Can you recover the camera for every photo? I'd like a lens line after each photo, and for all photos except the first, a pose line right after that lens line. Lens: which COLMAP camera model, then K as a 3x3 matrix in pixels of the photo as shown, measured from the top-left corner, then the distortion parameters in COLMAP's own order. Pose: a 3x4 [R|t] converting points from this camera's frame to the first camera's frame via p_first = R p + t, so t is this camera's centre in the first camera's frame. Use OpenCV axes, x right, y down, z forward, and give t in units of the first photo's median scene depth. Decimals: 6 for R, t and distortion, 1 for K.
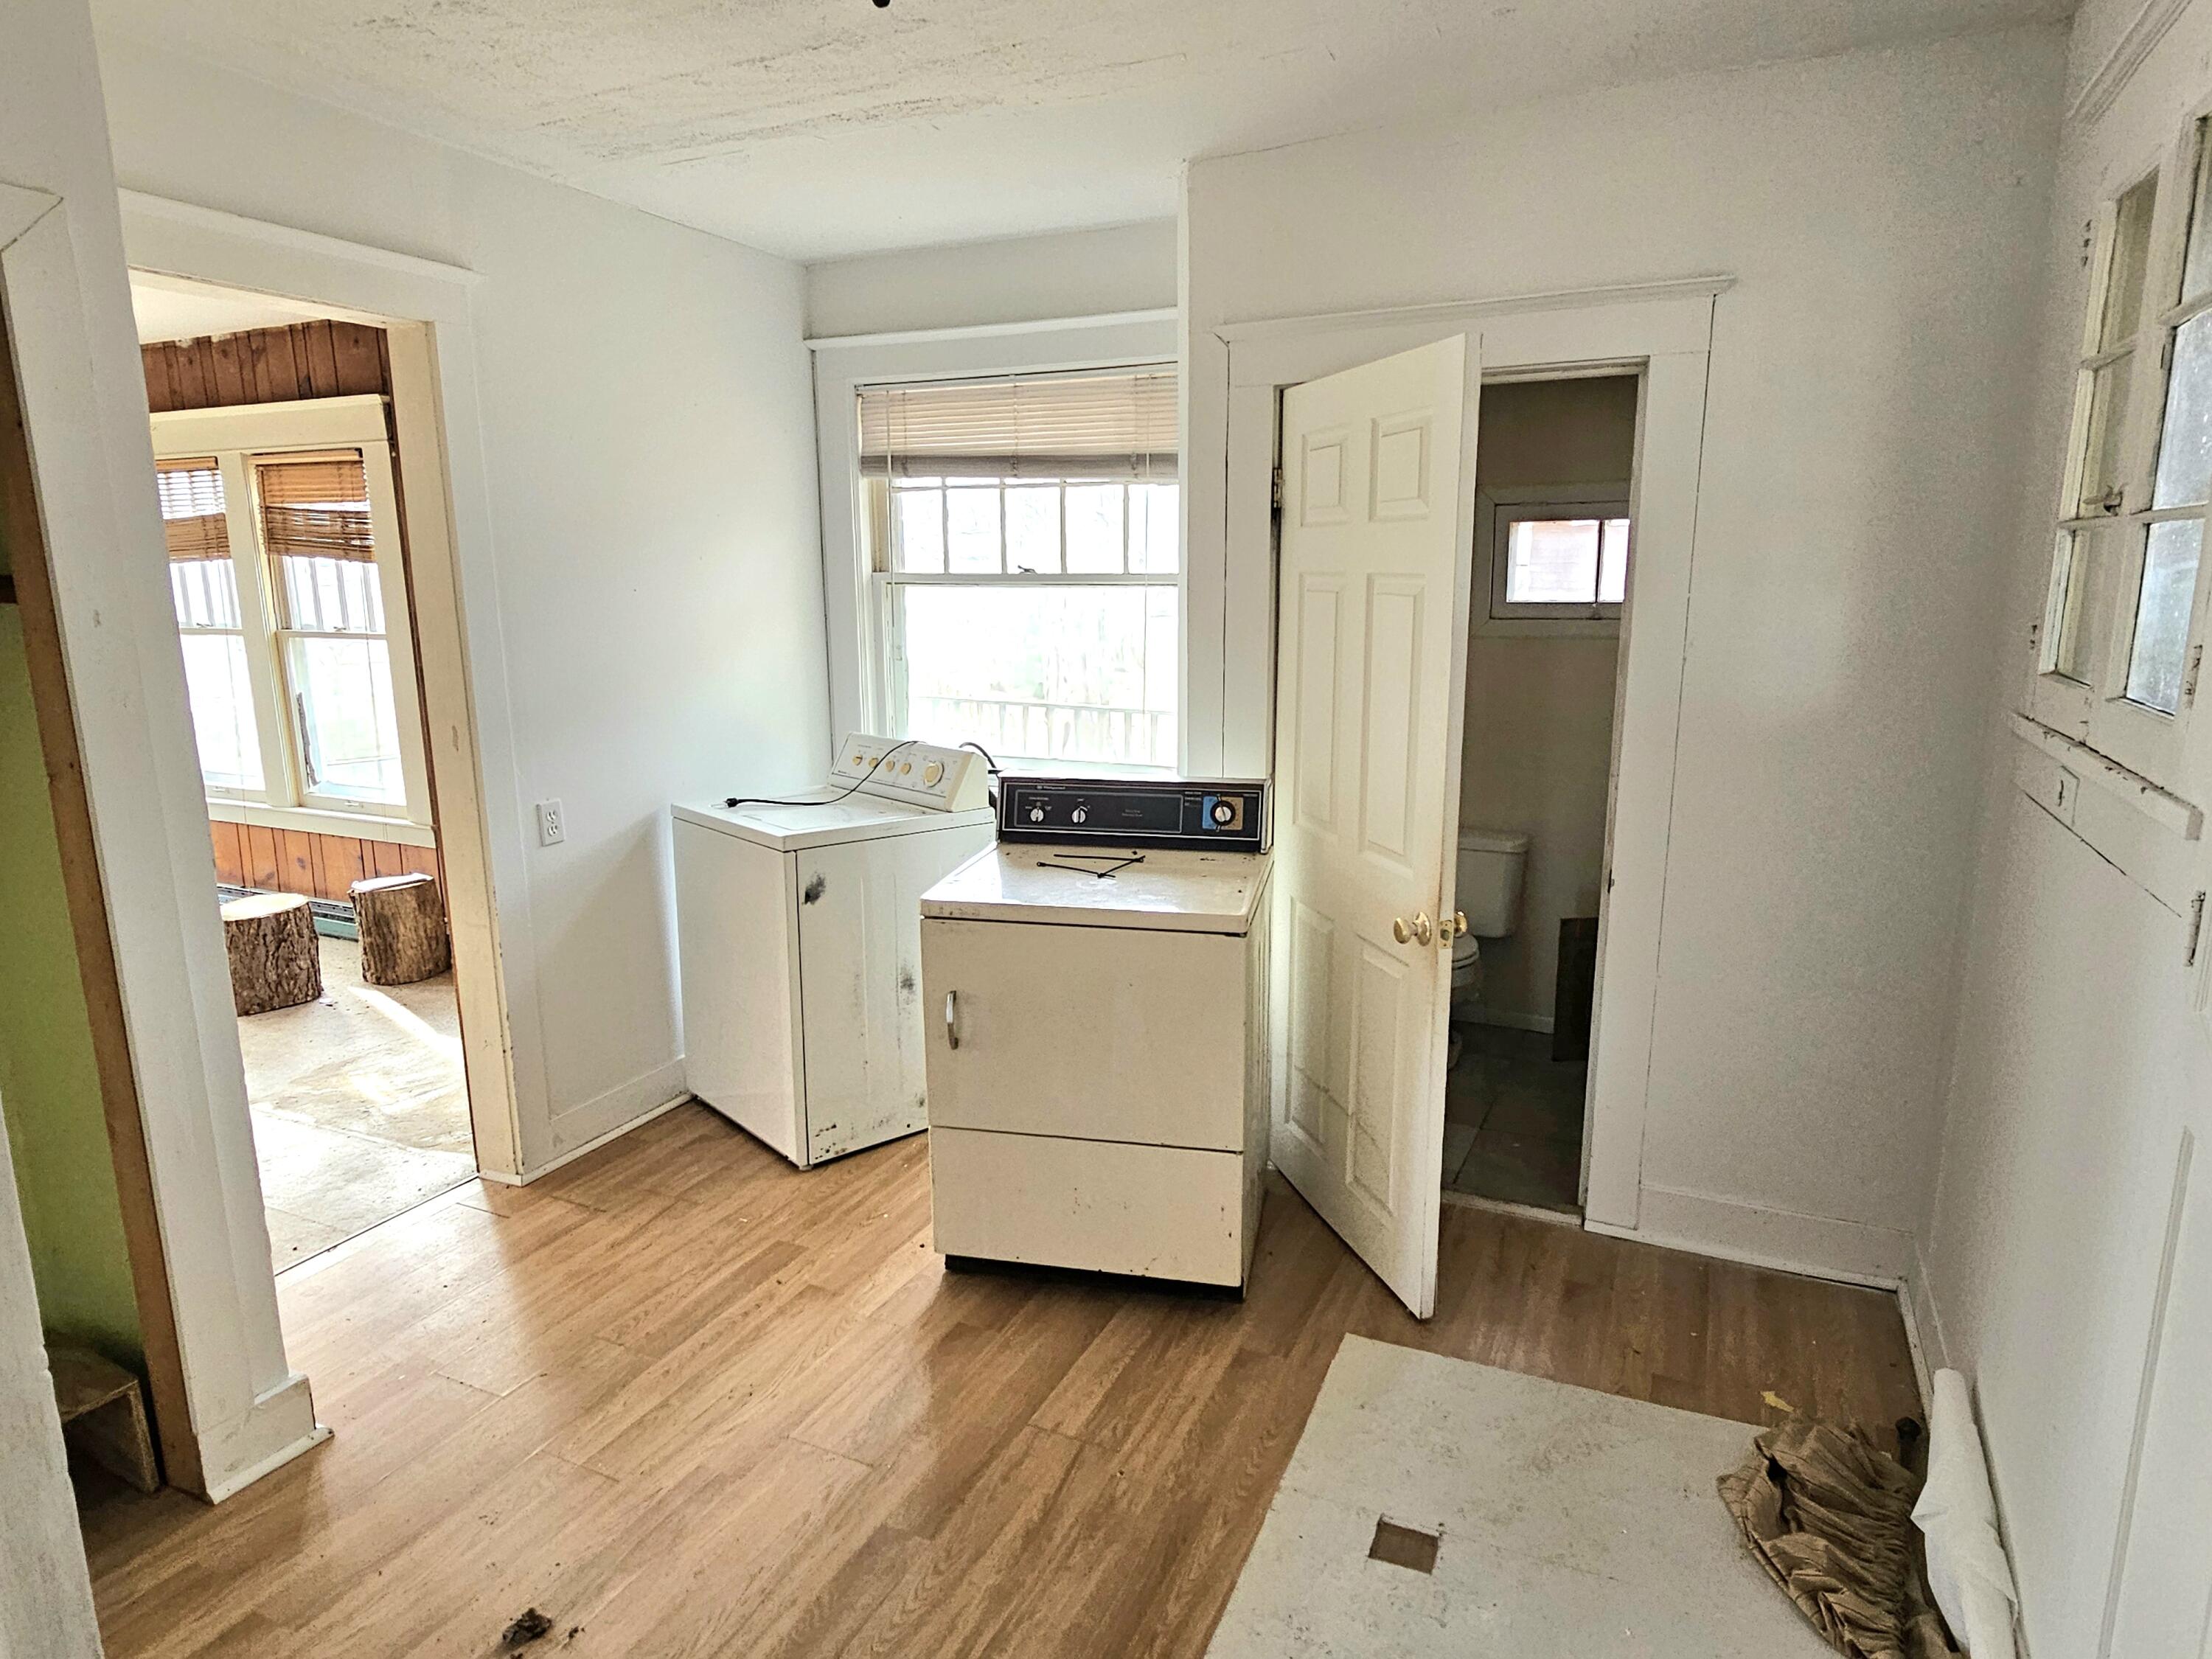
lens RADIAL K [[1269.1, 0, 1107.4], [0, 1269.1, 830.1], [0, 0, 1]] dist [0.004385, -0.003726]
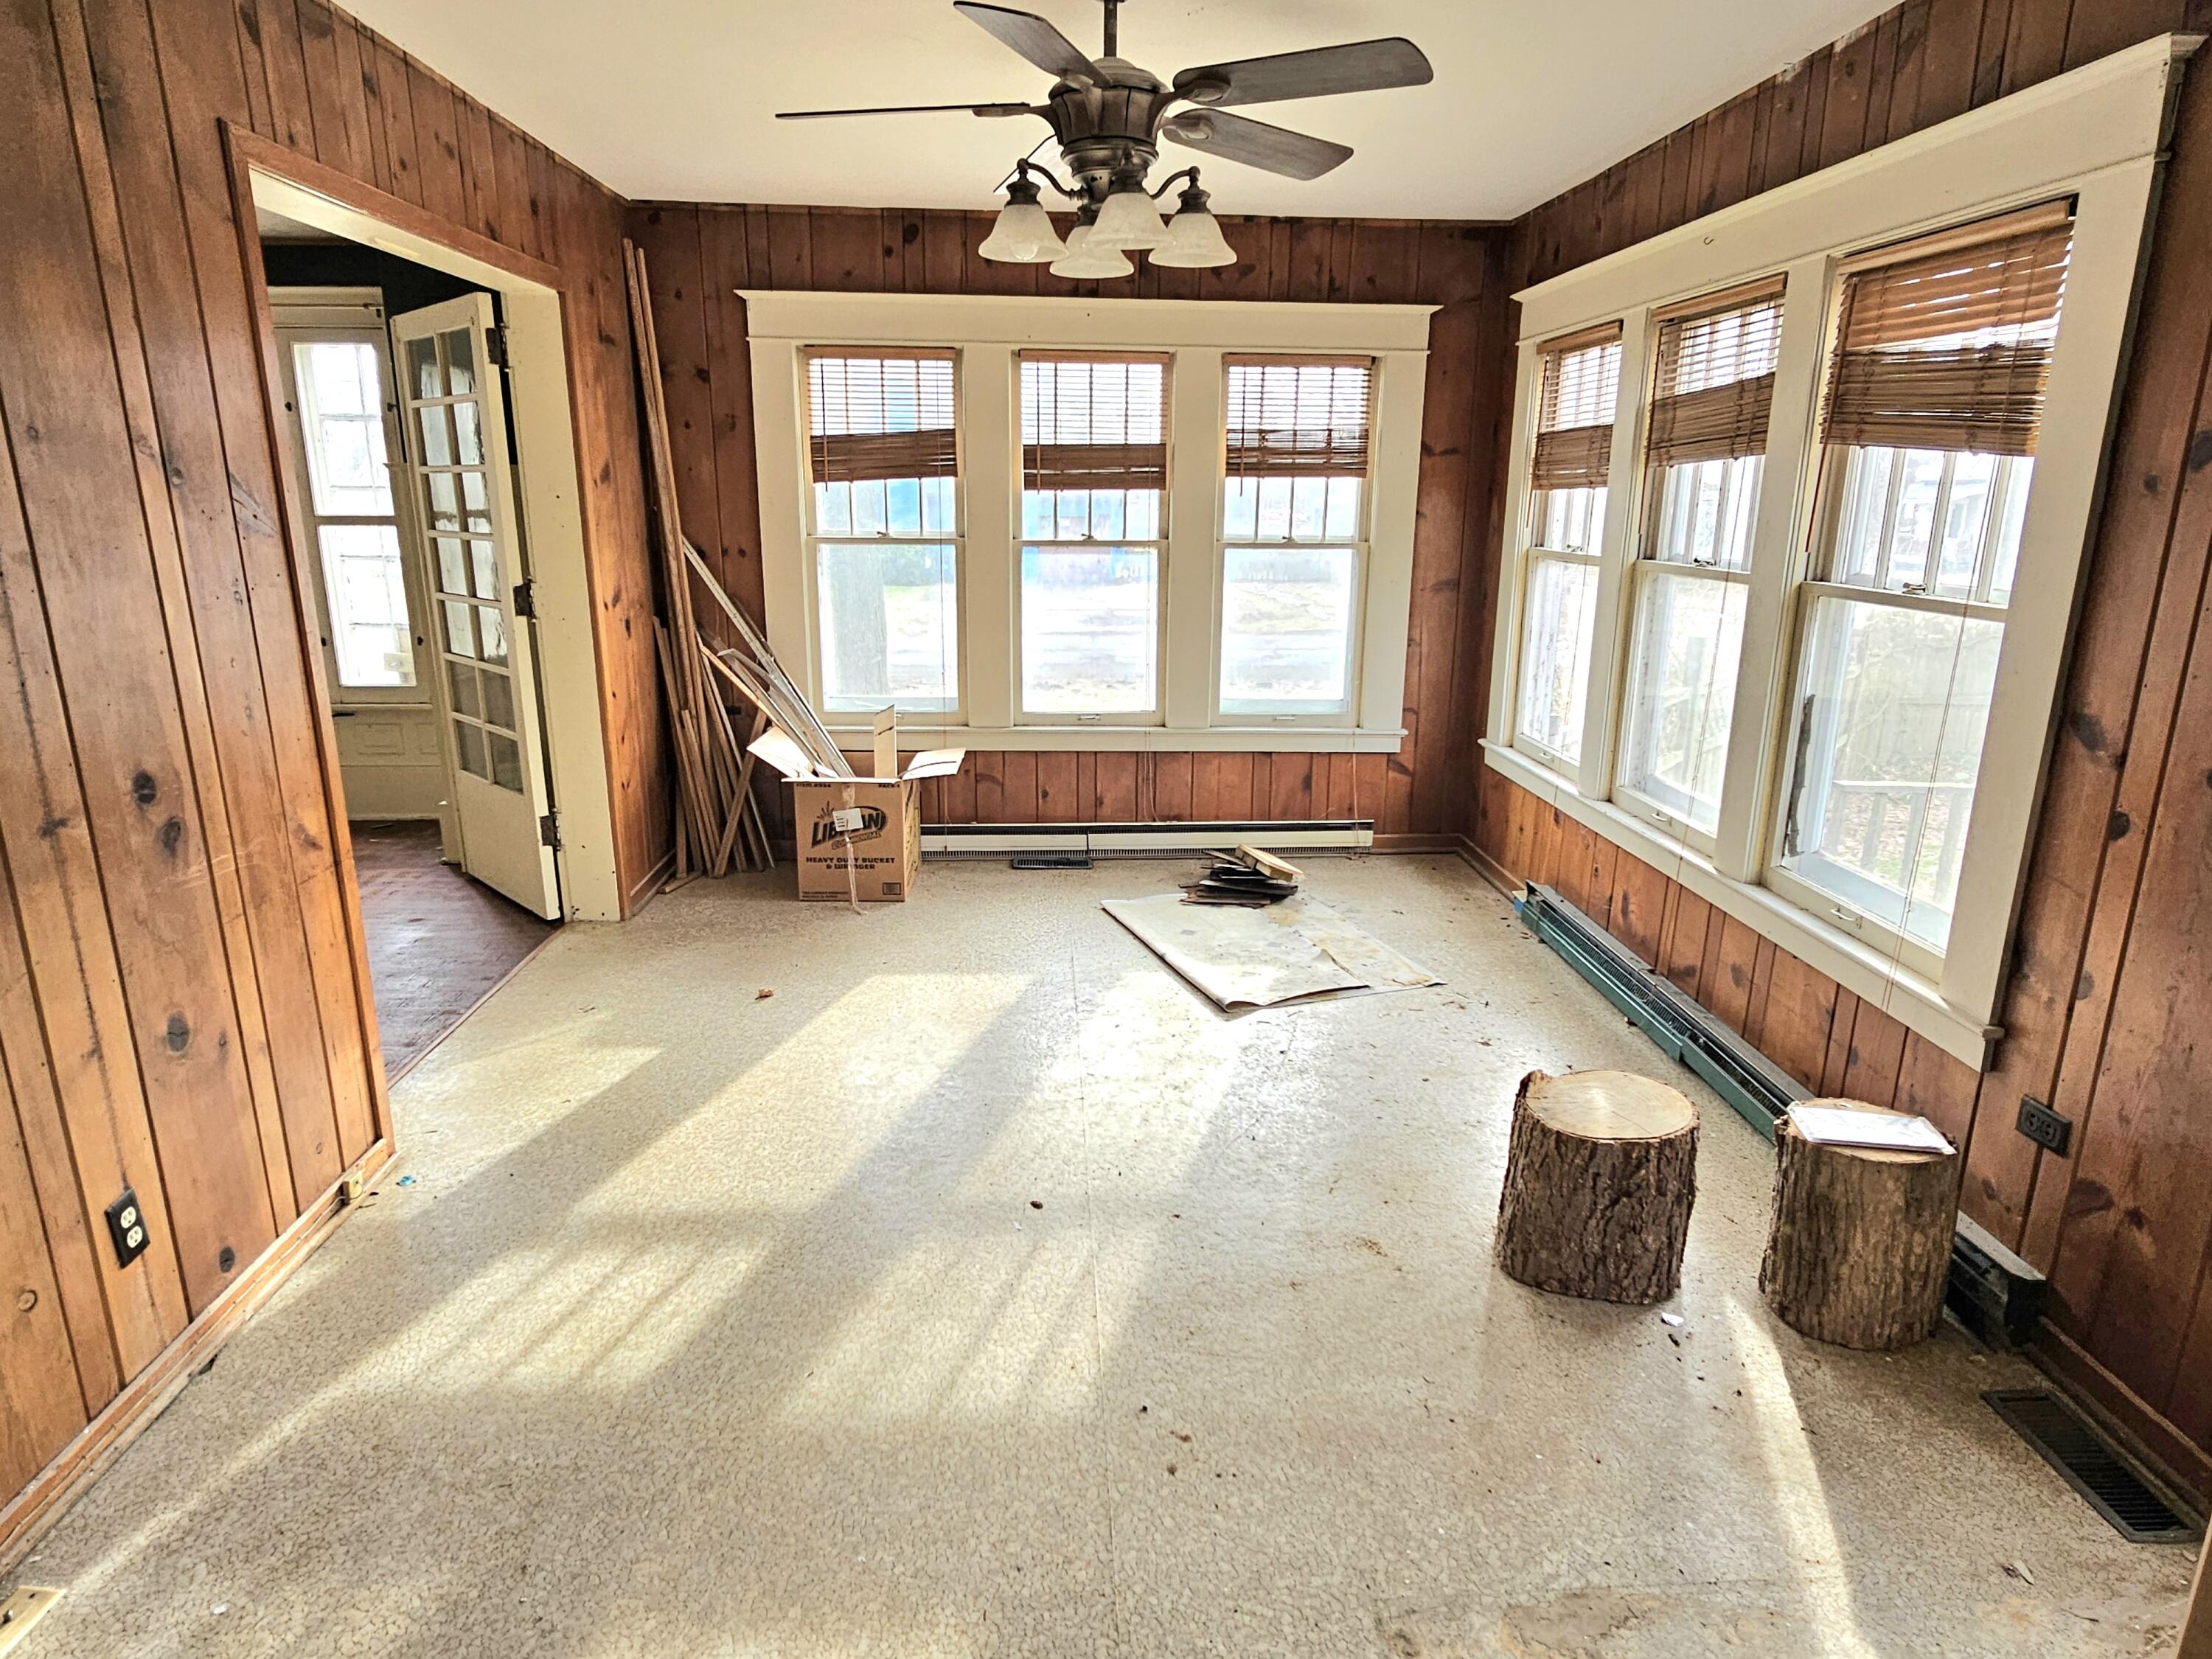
lens RADIAL K [[1269.1, 0, 1103.9], [0, 1269.1, 824.8], [0, 0, 1]] dist [0.004385, -0.003726]
pose [[0.445923, 0.236993, -0.863126, -0.282924], [-0.179291, 0.968417, 0.173275, -0.095599], [0.876931, 0.077483, 0.474330, 0.473950]]
